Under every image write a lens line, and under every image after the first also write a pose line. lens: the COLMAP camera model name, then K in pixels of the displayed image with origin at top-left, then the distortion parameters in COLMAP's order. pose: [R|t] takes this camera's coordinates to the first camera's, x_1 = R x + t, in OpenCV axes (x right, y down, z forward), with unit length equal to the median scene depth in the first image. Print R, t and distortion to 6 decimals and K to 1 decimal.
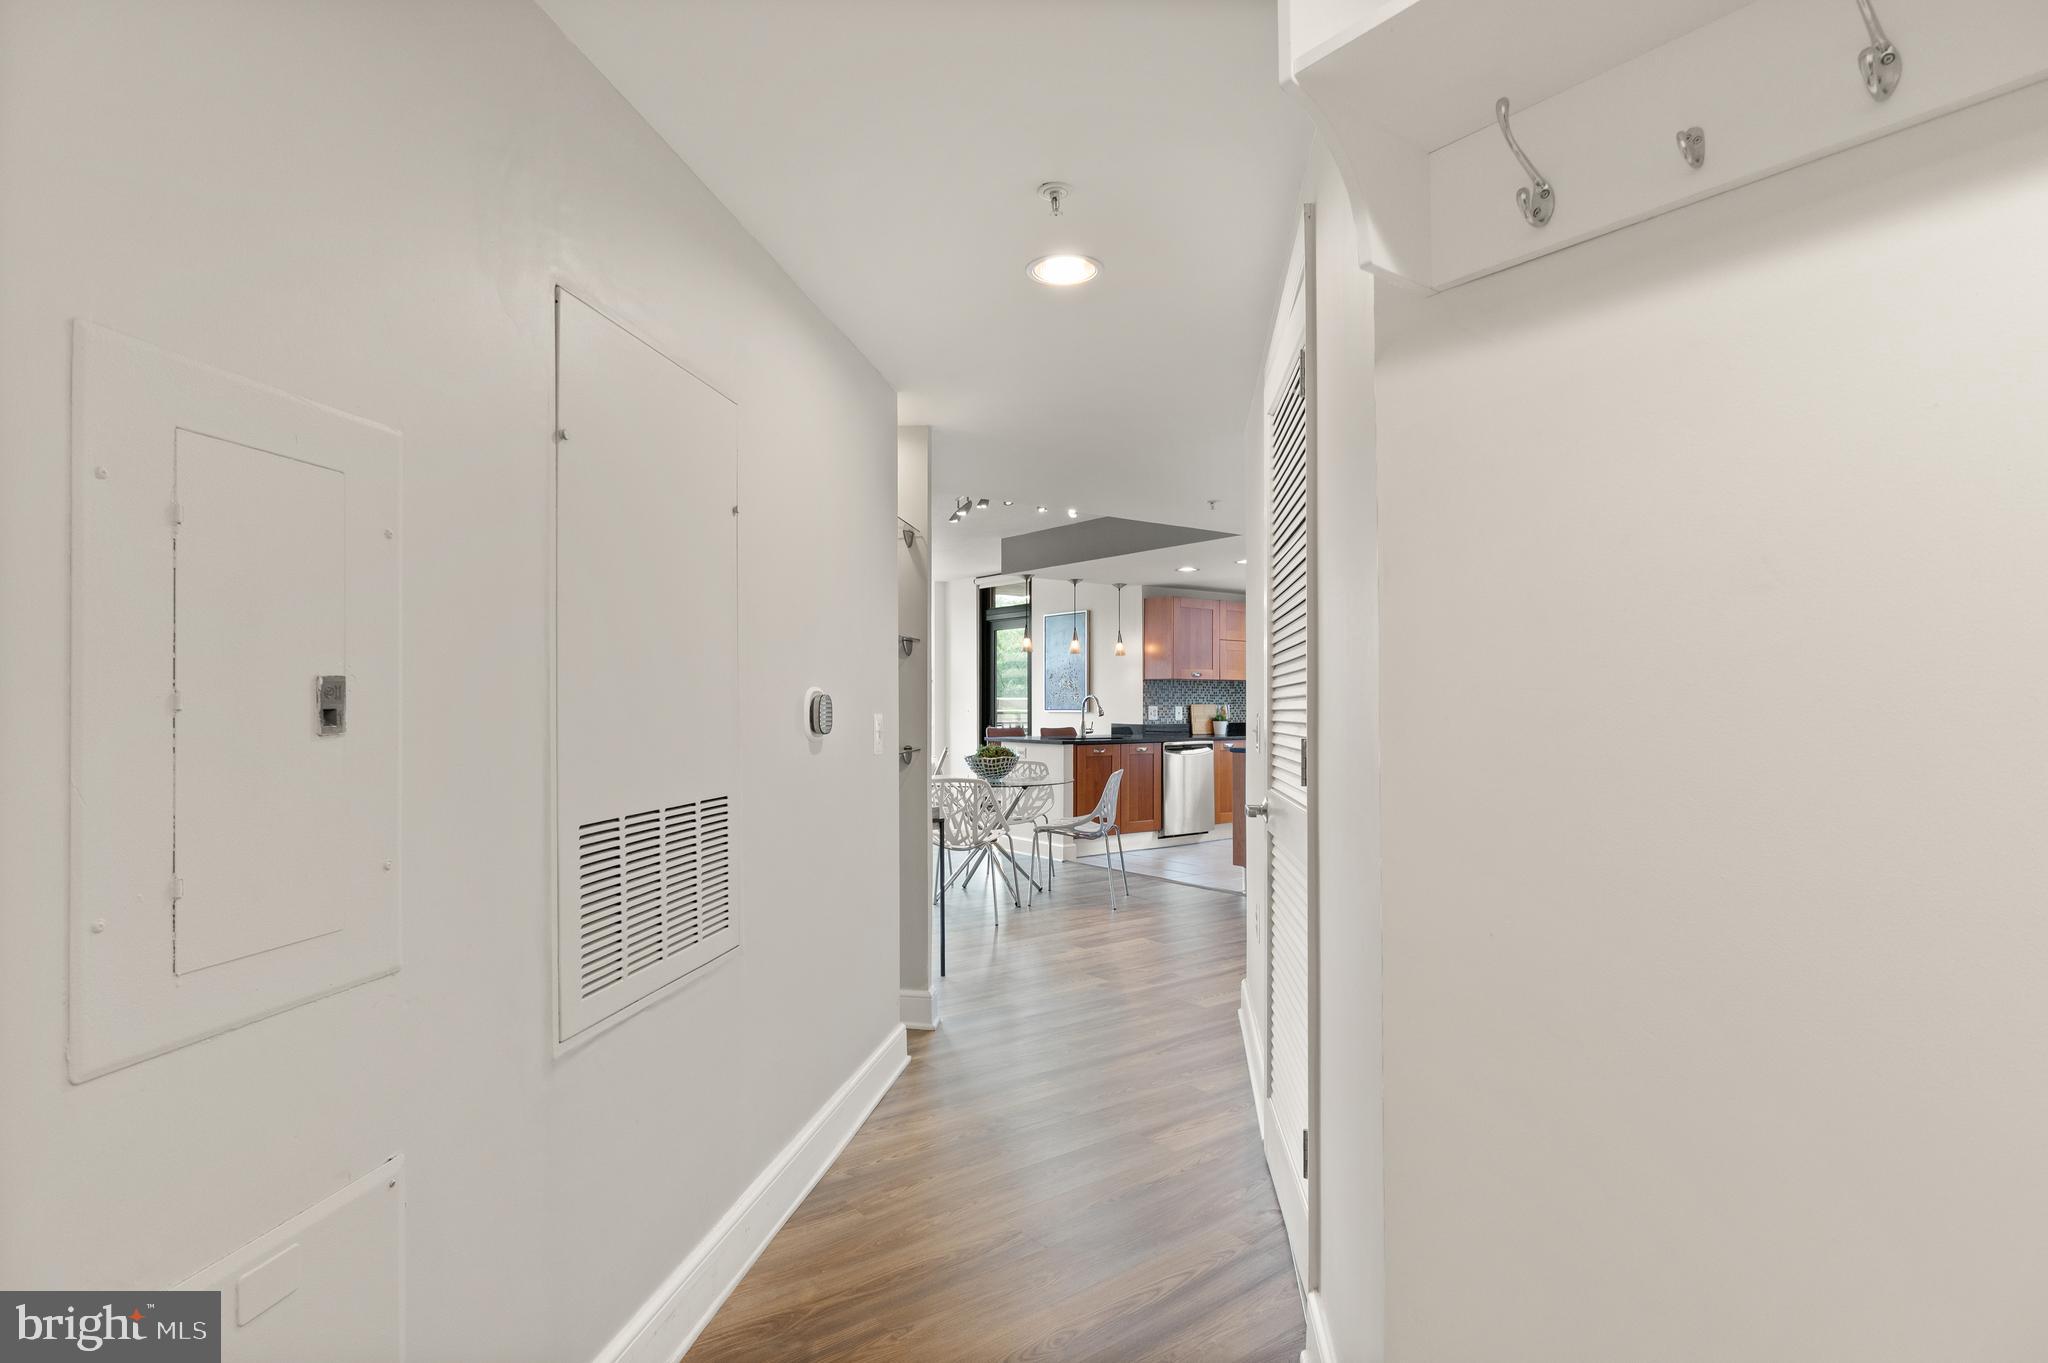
lens RADIAL K [[1029.0, 0, 1024.0], [0, 1029.0, 681.5], [0, 0, 1]] dist [0.000526, 0.000000]
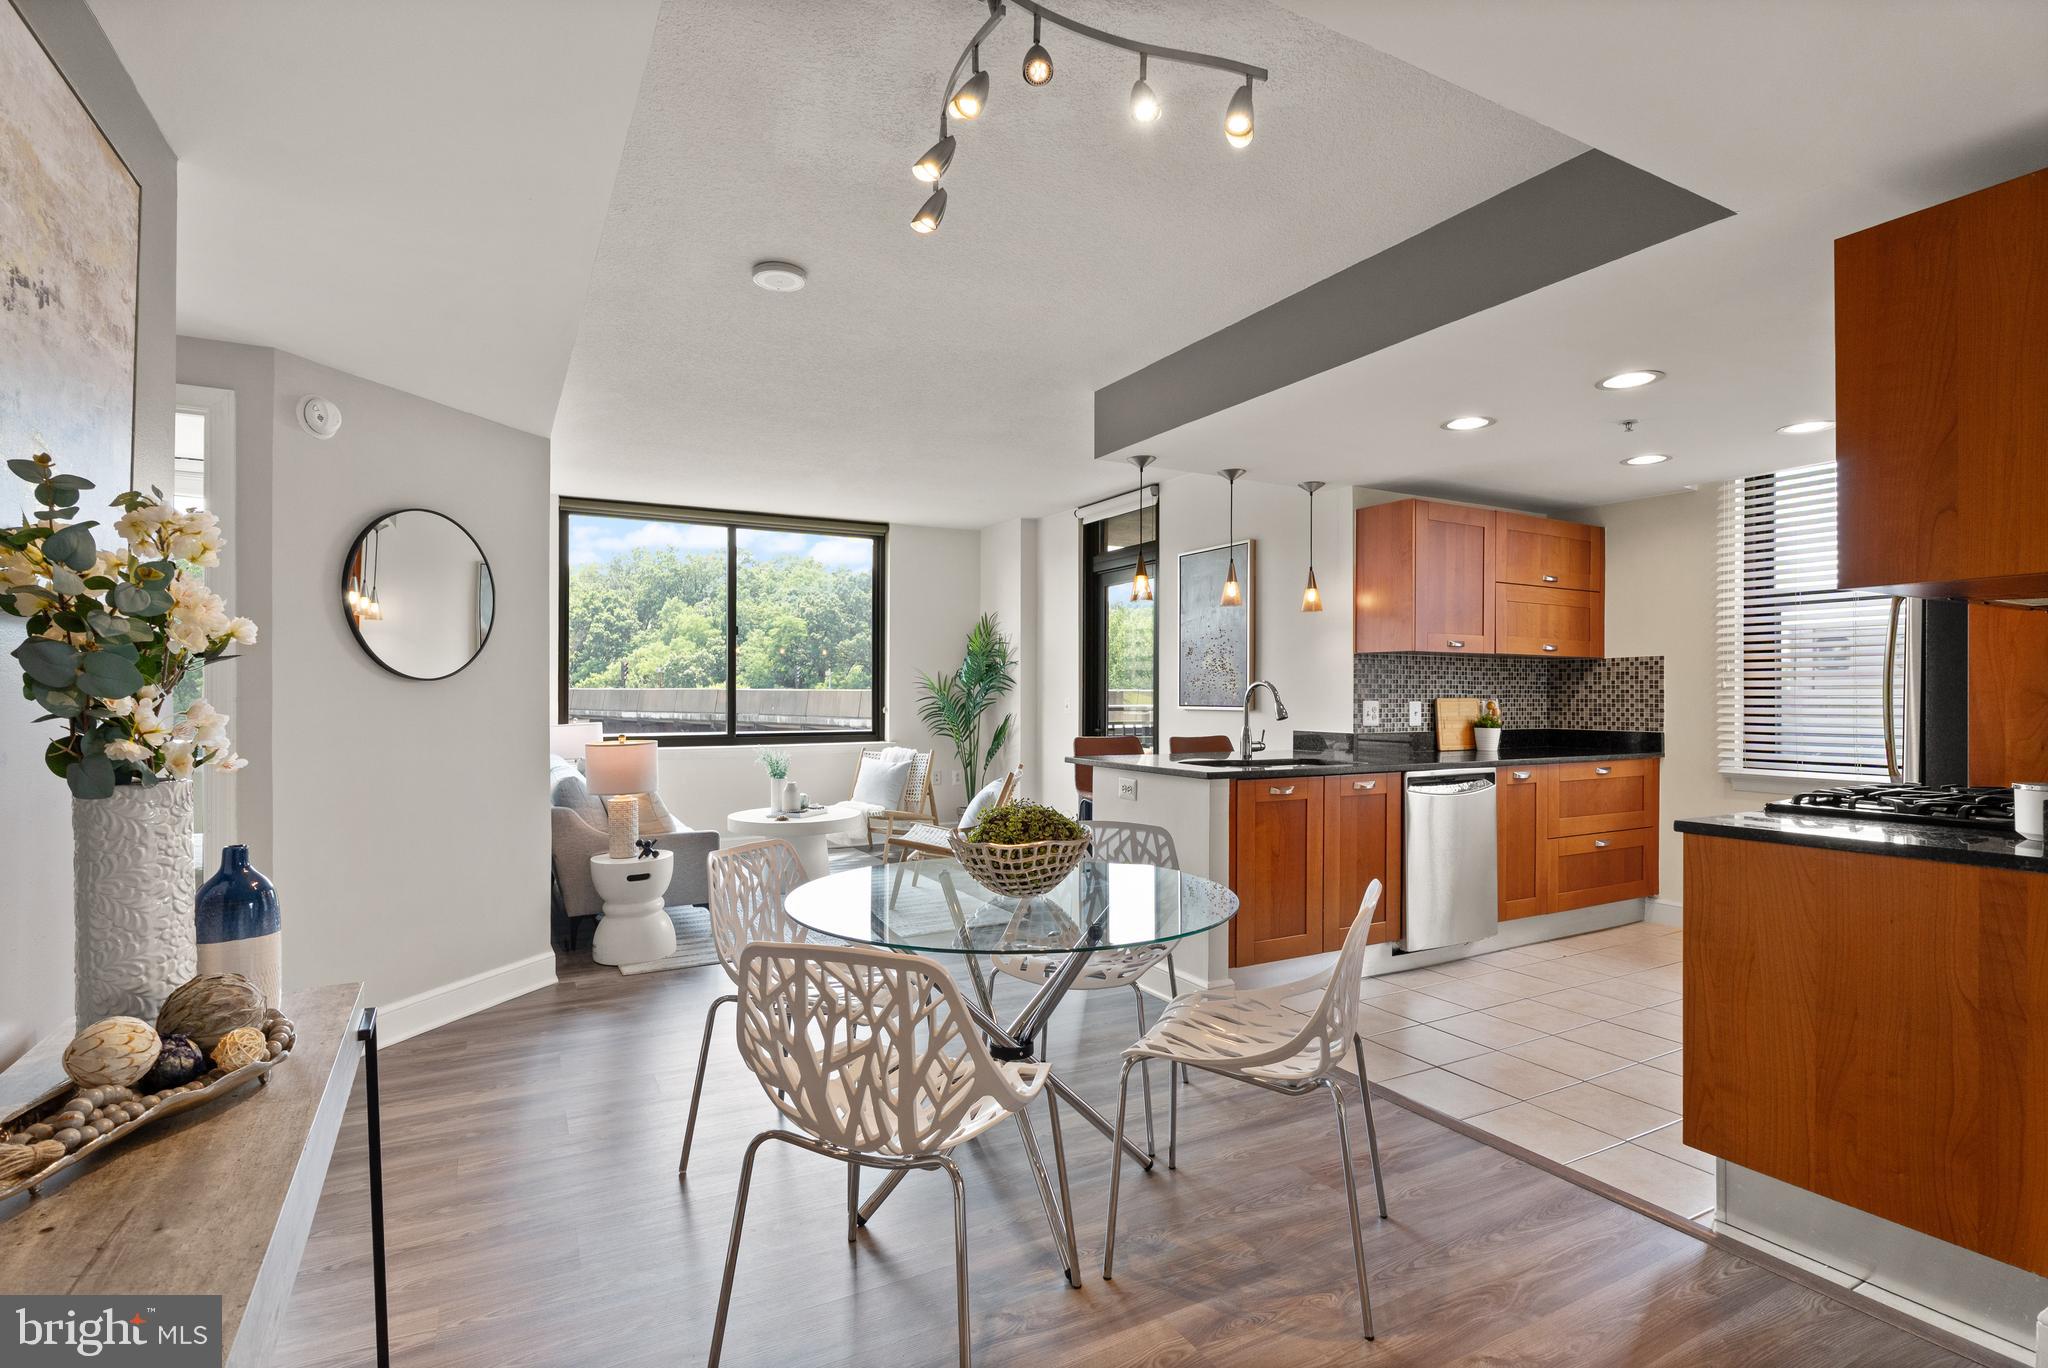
lens RADIAL K [[977.1, 0, 1024.0], [0, 977.1, 684.0], [0, 0, 1]] dist [-0.001434, -0.000099]
pose [[0.988860, 0.001897, -0.148837, 0.016689], [-0.000343, 0.999945, 0.010465, 0.008948], [0.148849, -0.010298, 0.988806, 0.439988]]
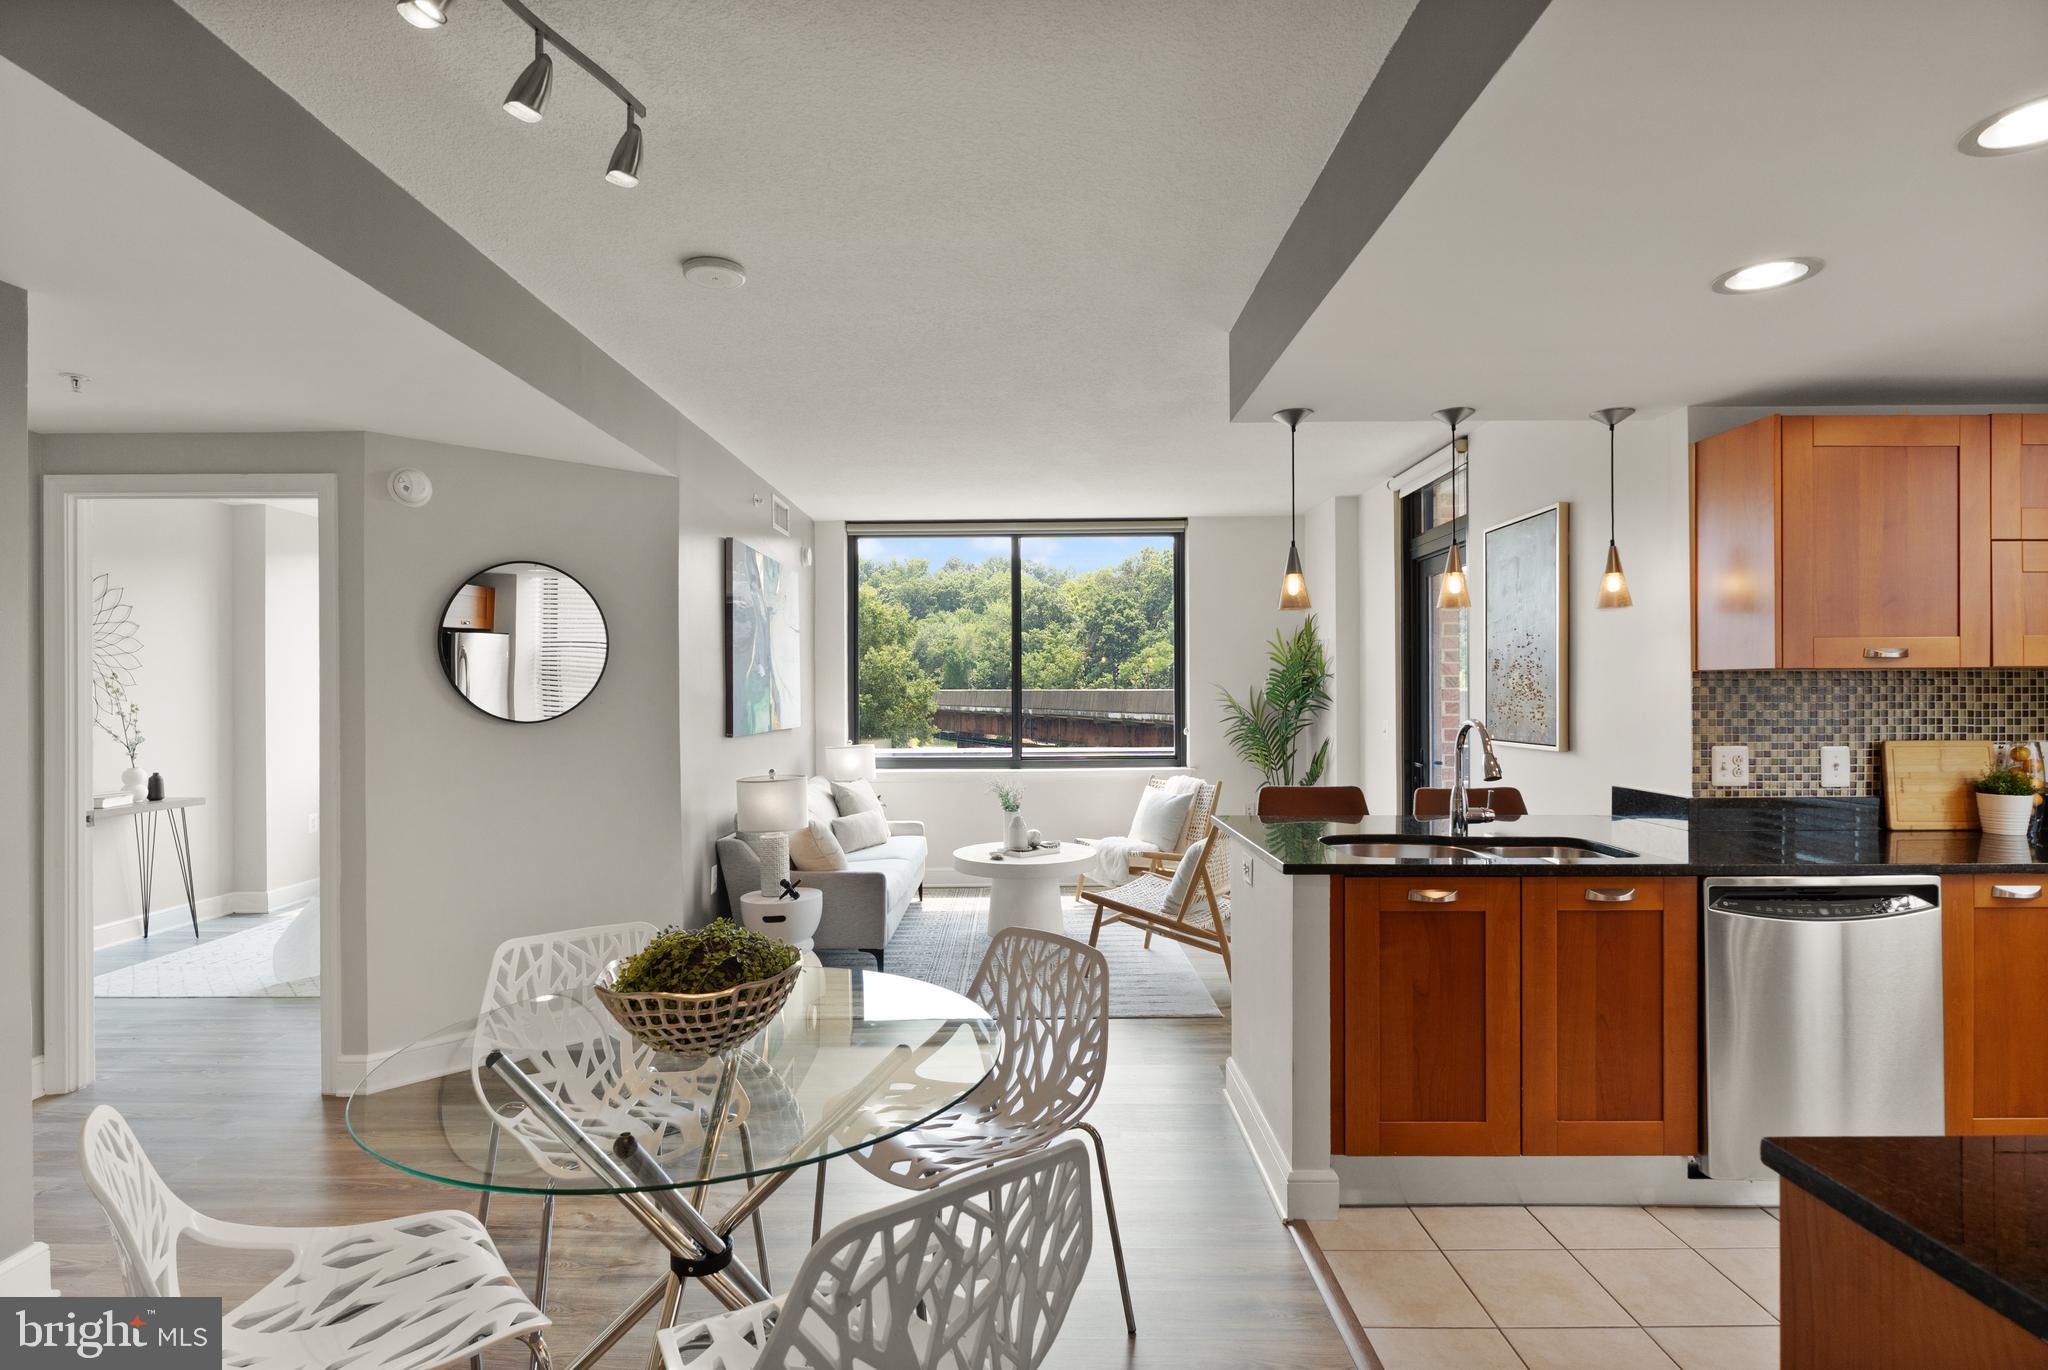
lens RADIAL K [[1019.8, 0, 1023.1], [0, 1019.8, 693.1], [0, 0, 1]] dist [-0.001670, -0.000175]
pose [[0.792048, -0.002661, -0.610453, 0.146112], [0.017772, 0.999667, 0.018701, -0.005154], [0.610200, -0.025661, 0.791832, 0.574573]]
